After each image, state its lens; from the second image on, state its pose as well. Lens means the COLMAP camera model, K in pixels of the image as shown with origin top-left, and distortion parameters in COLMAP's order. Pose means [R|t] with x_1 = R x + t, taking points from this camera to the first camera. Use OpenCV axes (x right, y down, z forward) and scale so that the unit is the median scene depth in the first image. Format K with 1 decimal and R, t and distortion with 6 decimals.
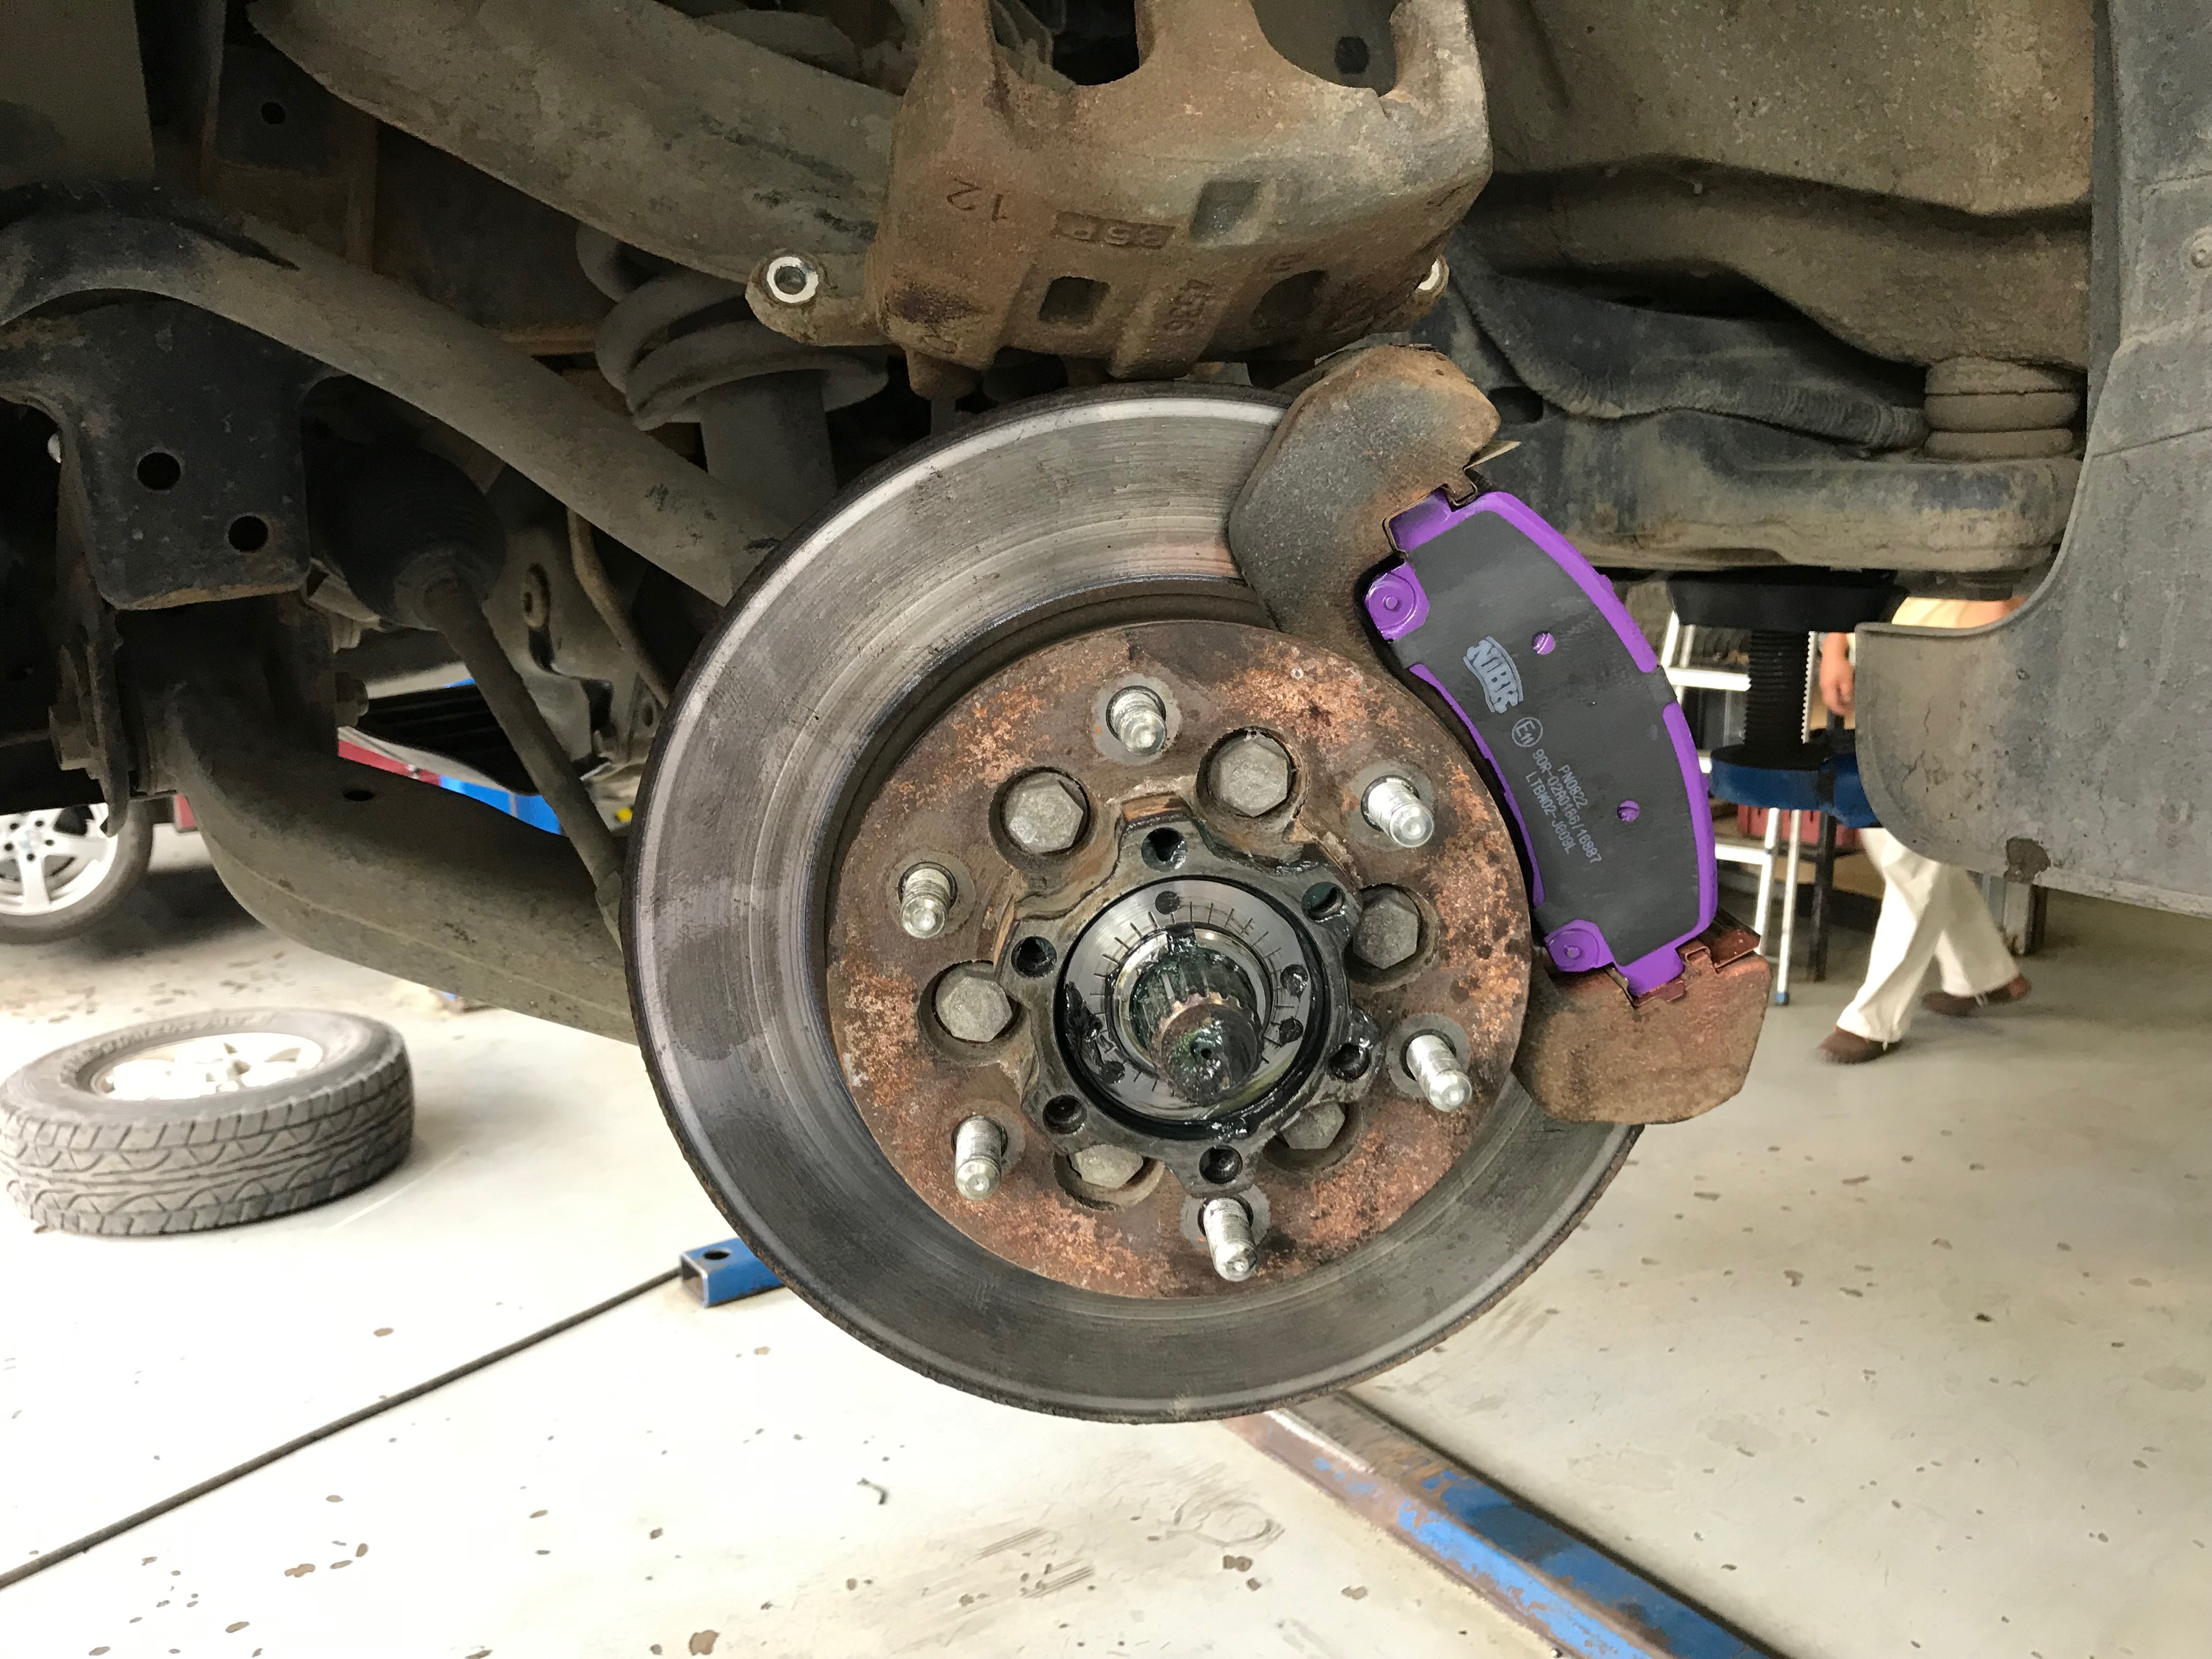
lens RADIAL K [[1828.8, 0, 1106.0], [0, 1828.8, 829.5], [0, 0, 1]] dist [0.360804, -0.002531]
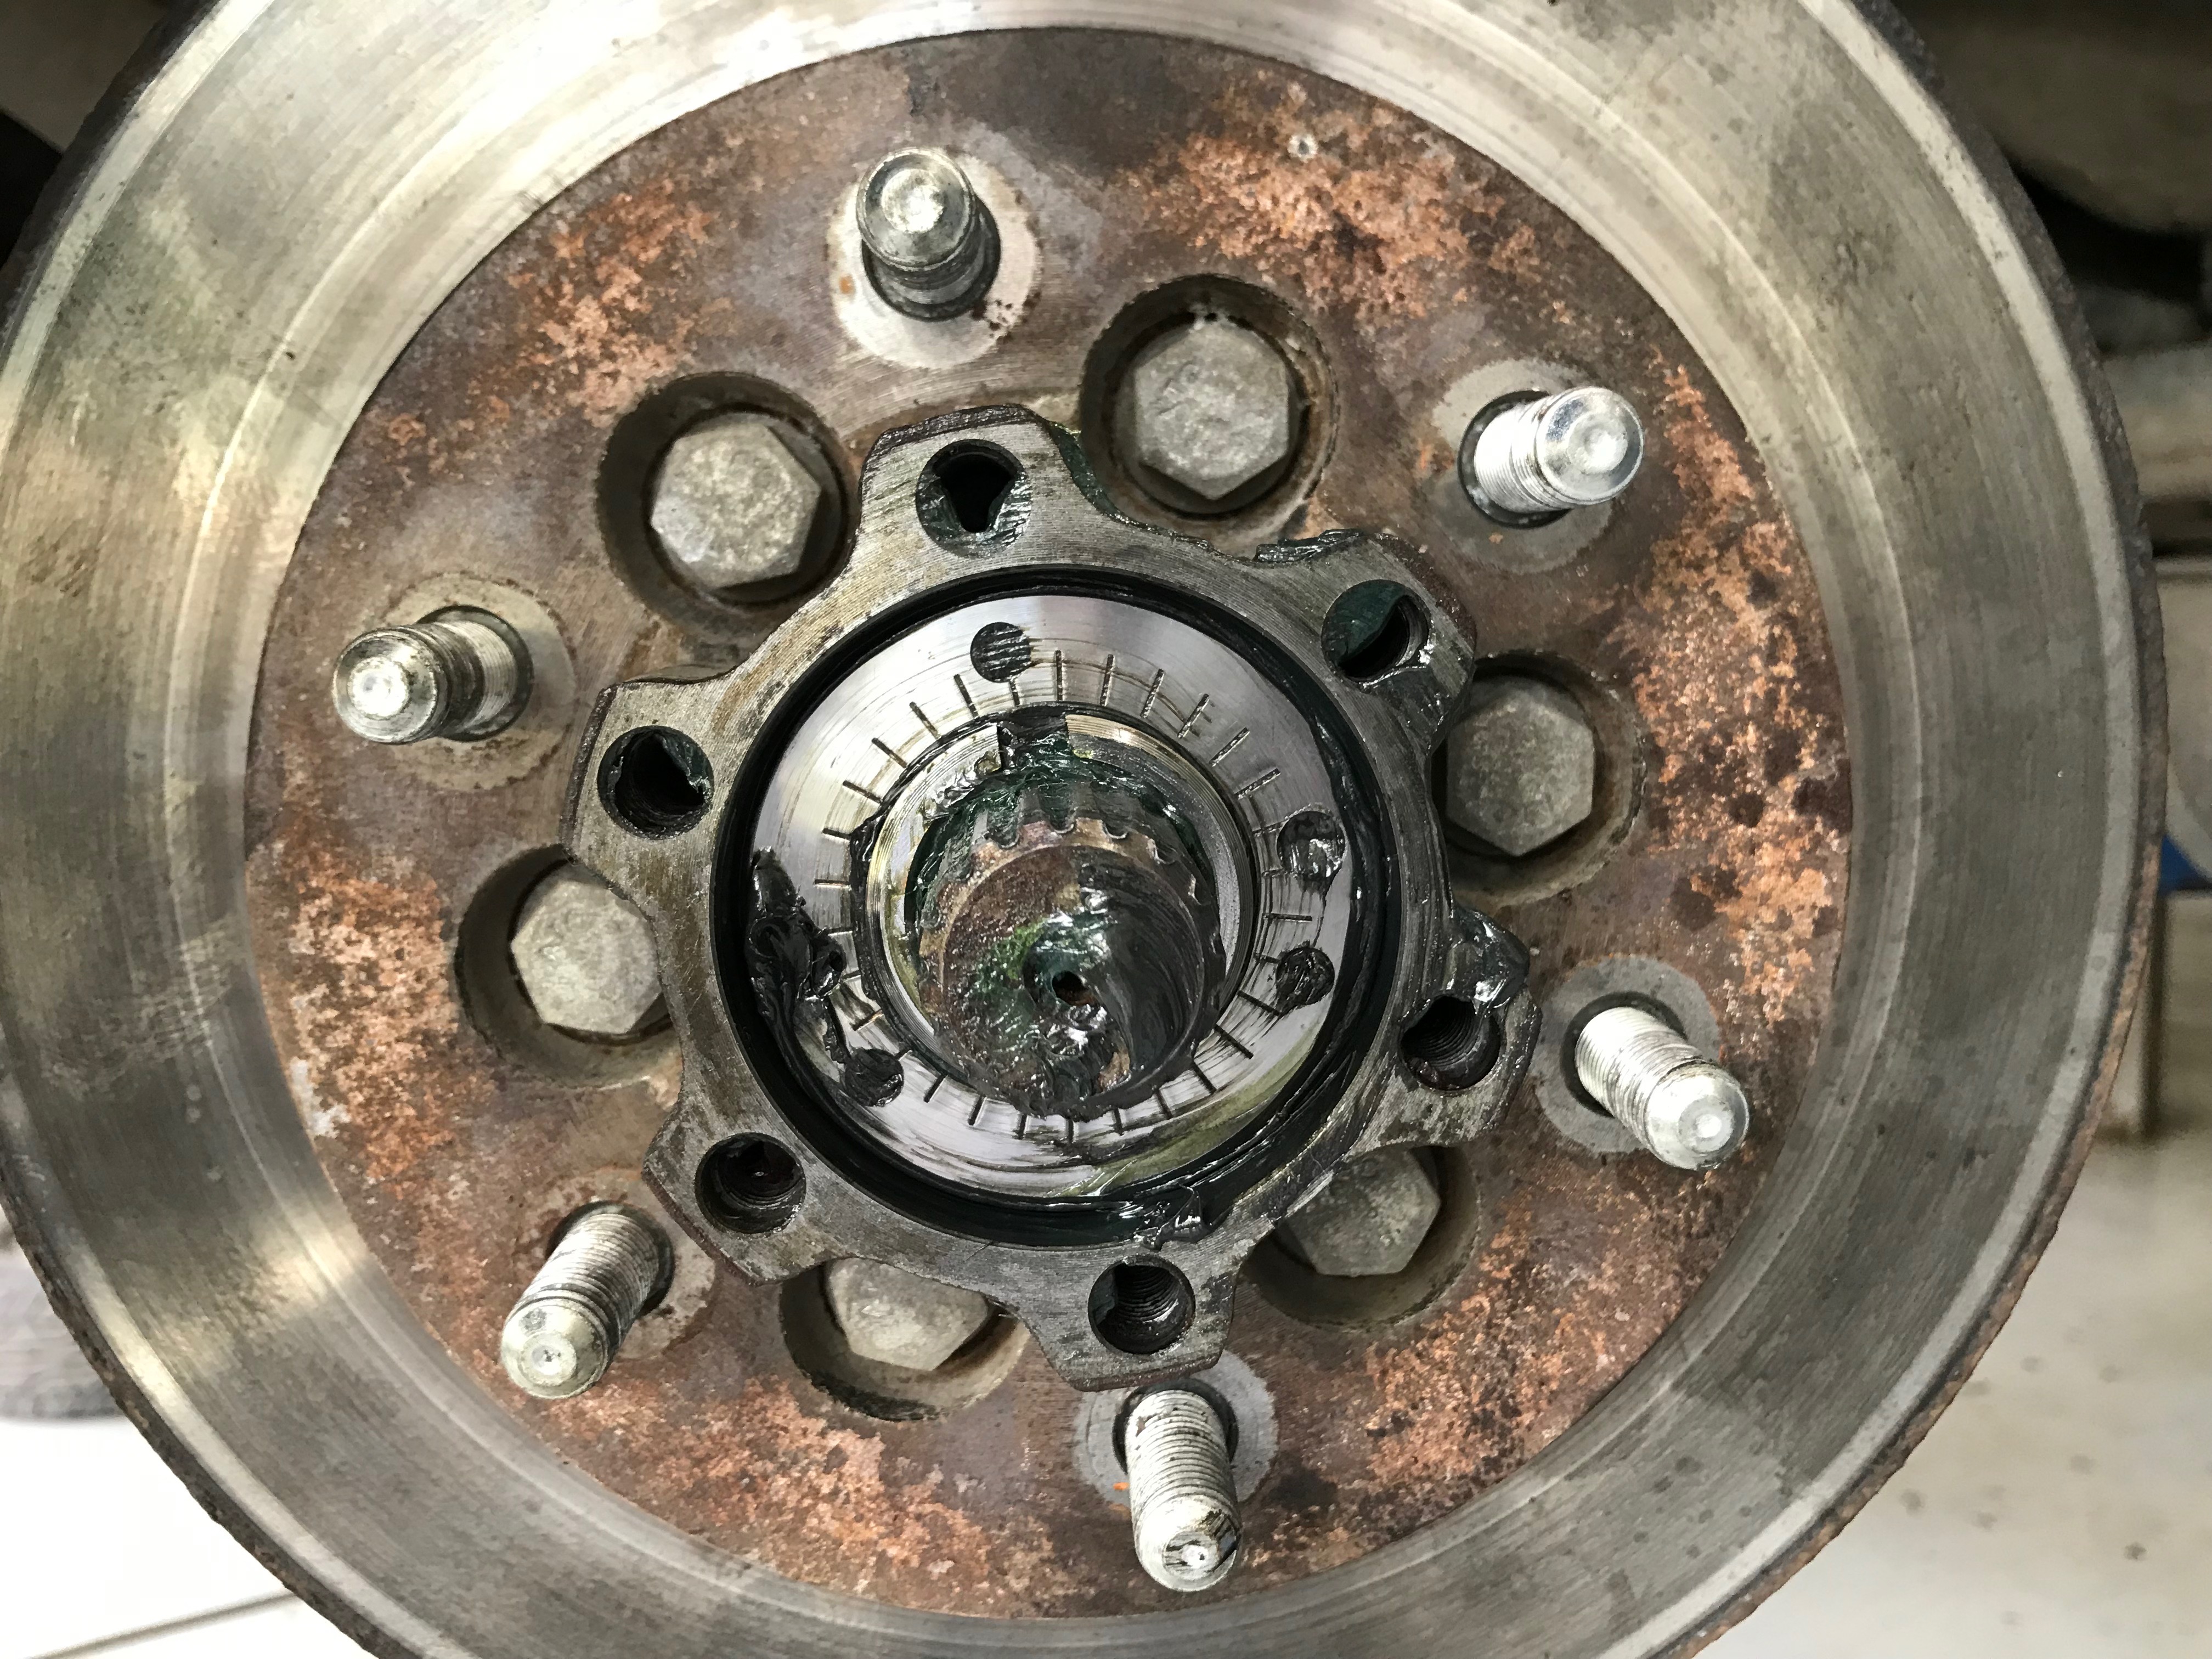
lens RADIAL K [[1762.2, 0, 1106.0], [0, 1762.2, 829.5], [0, 0, 1]] dist [0.073018, -0.059625]
pose [[0.999052, -0.017137, -0.040009, 0.069799], [0.012410, 0.993226, -0.115531, 0.118724], [0.041718, 0.114925, 0.992498, 0.585574]]
